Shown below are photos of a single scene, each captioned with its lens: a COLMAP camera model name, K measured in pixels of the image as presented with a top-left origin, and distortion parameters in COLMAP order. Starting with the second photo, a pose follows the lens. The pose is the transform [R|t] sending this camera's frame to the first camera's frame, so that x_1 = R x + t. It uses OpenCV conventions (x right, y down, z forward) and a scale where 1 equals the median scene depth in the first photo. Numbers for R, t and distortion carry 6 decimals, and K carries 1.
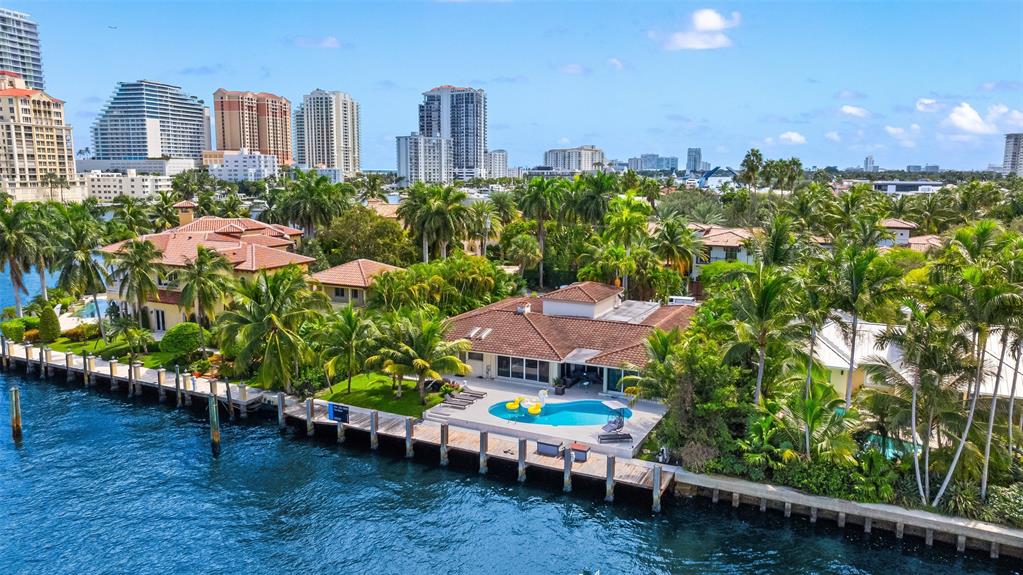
lens RADIAL K [[732.2, 0, 516.1], [0, 732.2, 288.4], [0, 0, 1]] dist [-0.037444, 0.046668]
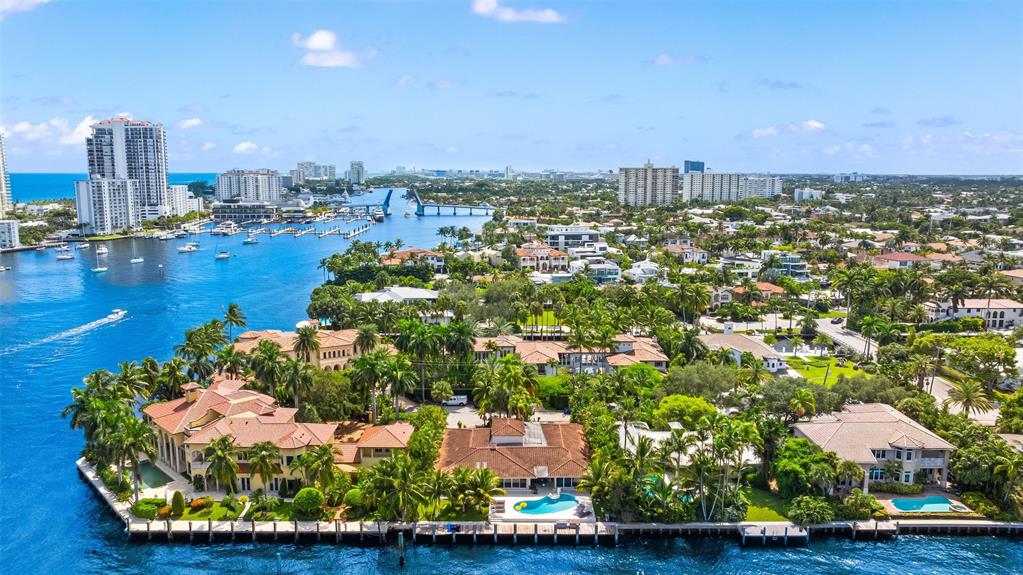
lens RADIAL K [[732.2, 0, 516.1], [0, 732.2, 288.4], [0, 0, 1]] dist [-0.037444, 0.046668]
pose [[0.894014, -0.071894, 0.442232, -0.711462], [0.072531, 0.997246, 0.015493, -0.385988], [-0.442128, 0.018225, 0.896767, -0.676721]]
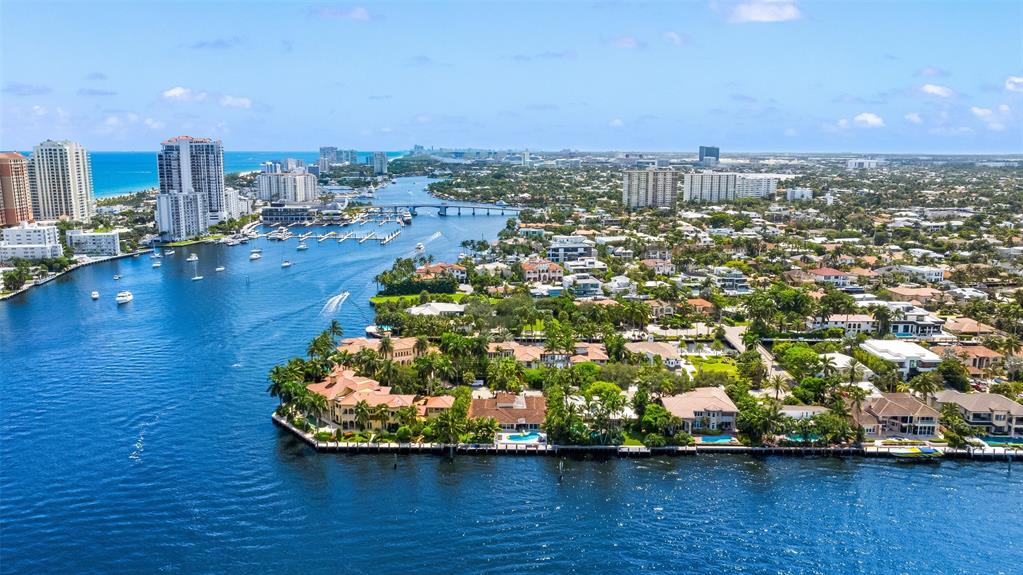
lens RADIAL K [[736.5, 0, 511.2], [0, 736.5, 286.1], [0, 0, 1]] dist [0.000469, -0.000818]
pose [[0.907709, -0.079072, 0.412083, -1.304997], [0.069518, 0.996851, 0.038148, -0.666875], [-0.413802, -0.005980, 0.910347, -2.181806]]
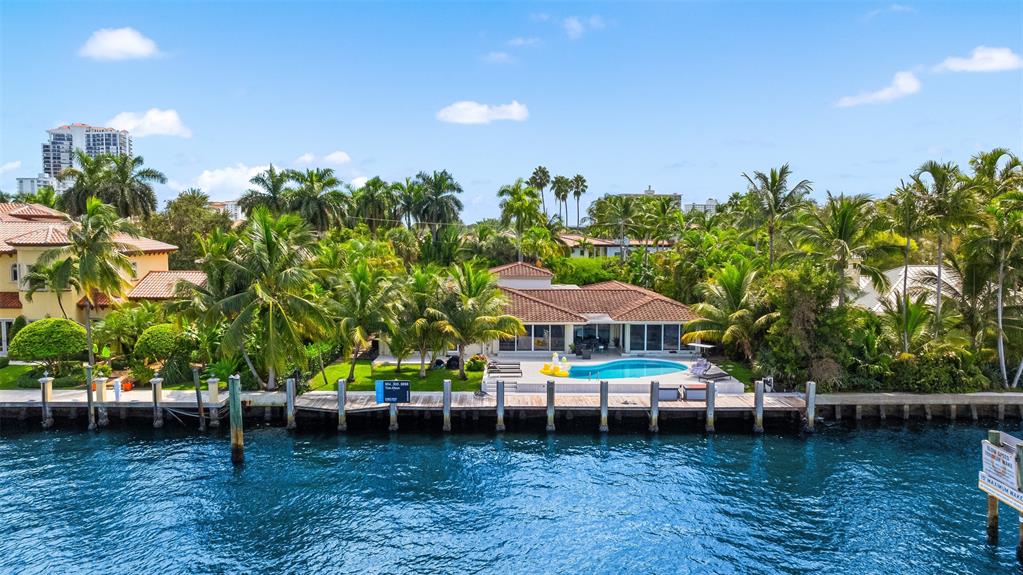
lens RADIAL K [[732.2, 0, 516.1], [0, 732.2, 288.4], [0, 0, 1]] dist [-0.037444, 0.046668]
pose [[0.889281, -0.033746, 0.456115, -0.366244], [0.070688, 0.995432, -0.064171, 0.092846], [-0.451866, 0.089308, 0.887604, 0.184240]]
